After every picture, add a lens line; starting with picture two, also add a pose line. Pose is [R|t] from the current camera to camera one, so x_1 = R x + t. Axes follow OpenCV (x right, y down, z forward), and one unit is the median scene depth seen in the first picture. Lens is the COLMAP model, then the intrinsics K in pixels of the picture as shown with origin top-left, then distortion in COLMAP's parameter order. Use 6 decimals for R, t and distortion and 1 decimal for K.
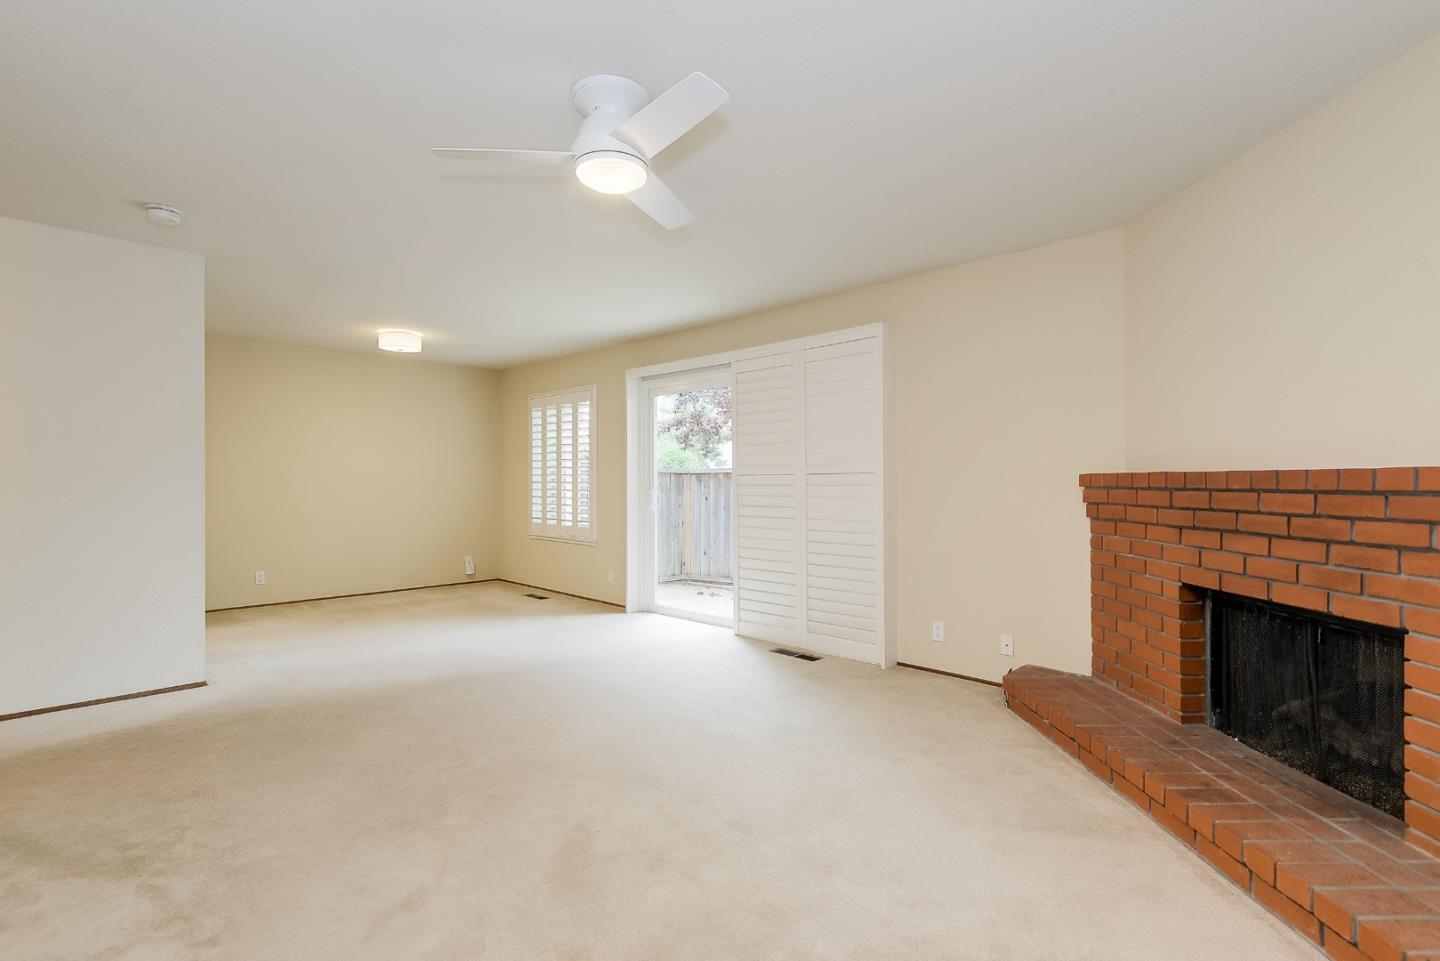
lens RADIAL K [[669.8, 0, 720.0], [0, 669.8, 480.5], [0, 0, 1]] dist [-0.001337, -0.000224]
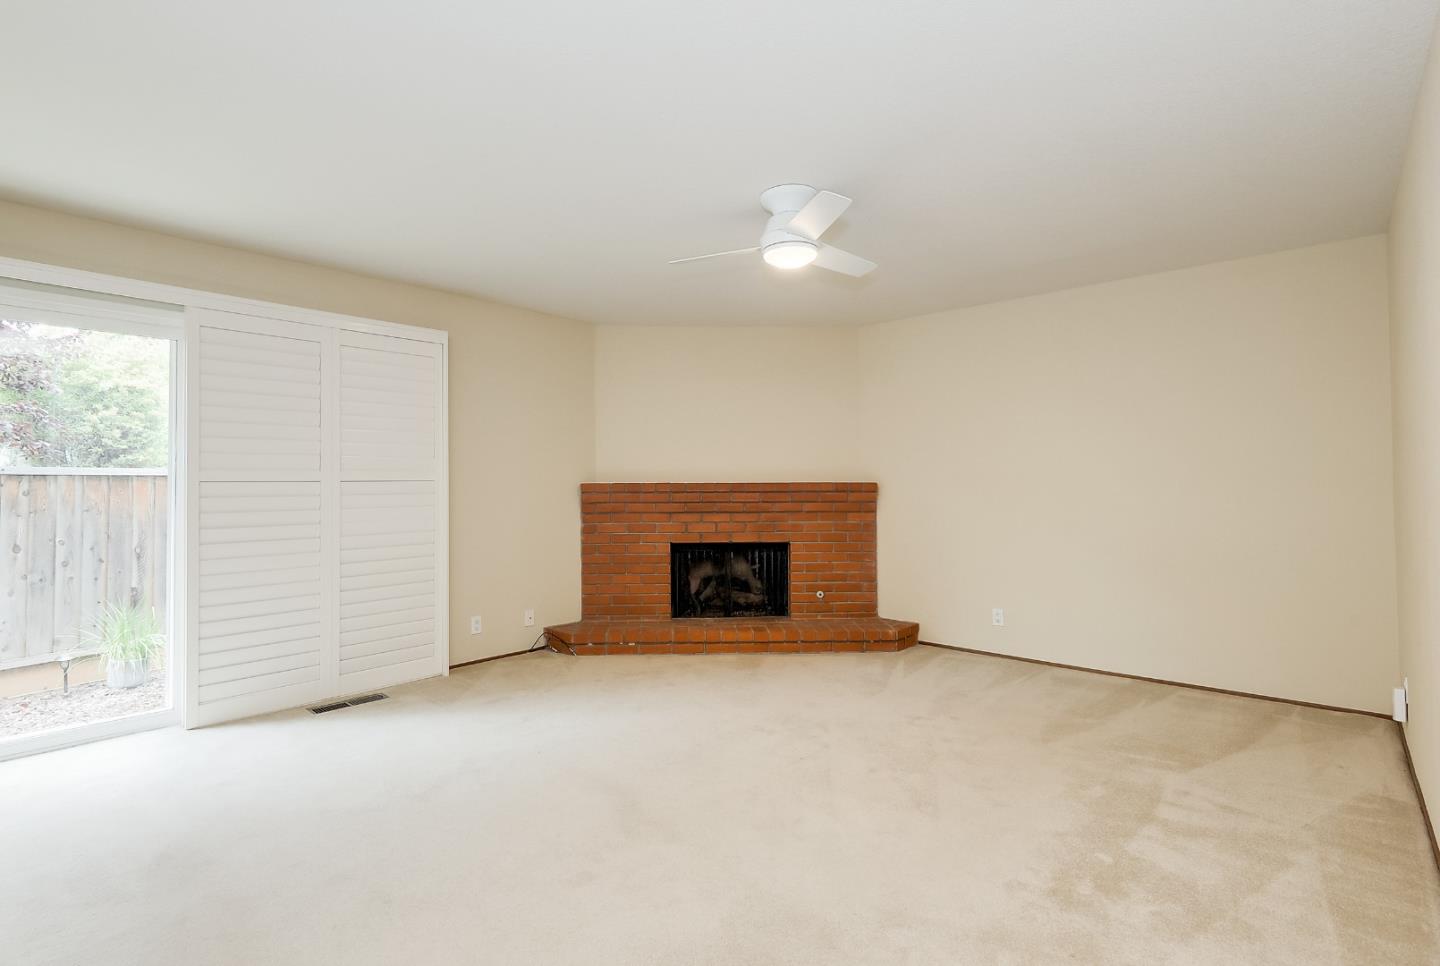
lens RADIAL K [[656.5, 0, 720.0], [0, 656.5, 483.0], [0, 0, 1]] dist [0.000418, 0.000175]
pose [[-0.024161, 0.005779, 0.999691, -1.118322], [0.004029, 0.999976, -0.005683, -0.001606], [-0.999700, 0.003891, -0.024184, 0.910131]]
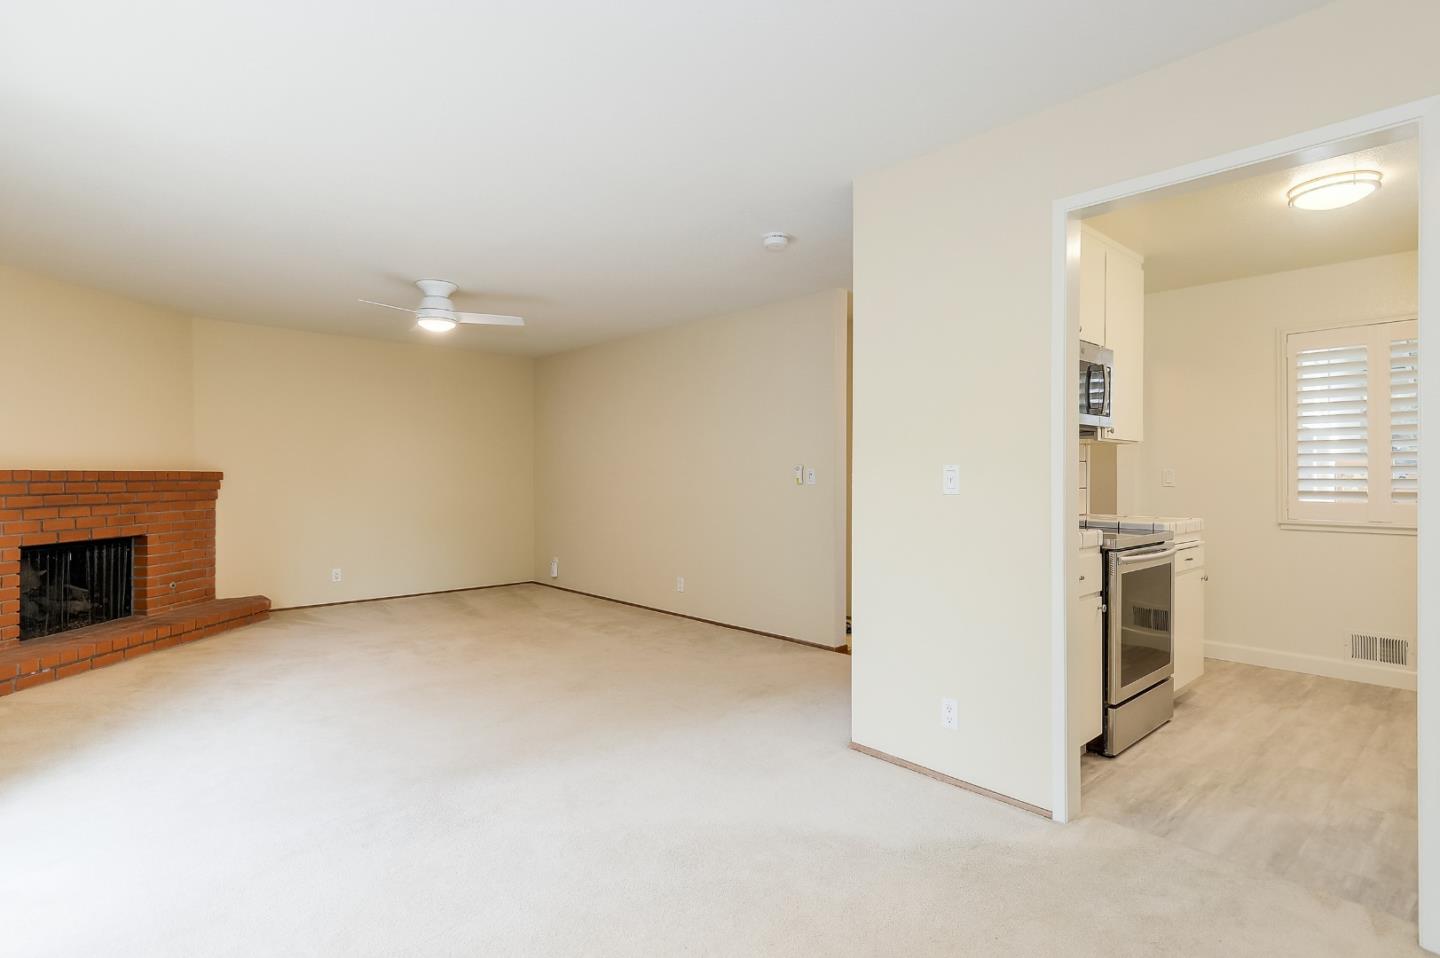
lens RADIAL K [[725.8, 0, 720.0], [0, 725.8, 479.0], [0, 0, 1]] dist [-0.025627, 0.000086]
pose [[-0.998031, -0.001921, 0.062698, -0.910933], [-0.001574, 0.999983, 0.005581, -0.004382], [-0.062708, 0.005472, -0.998017, 2.431339]]
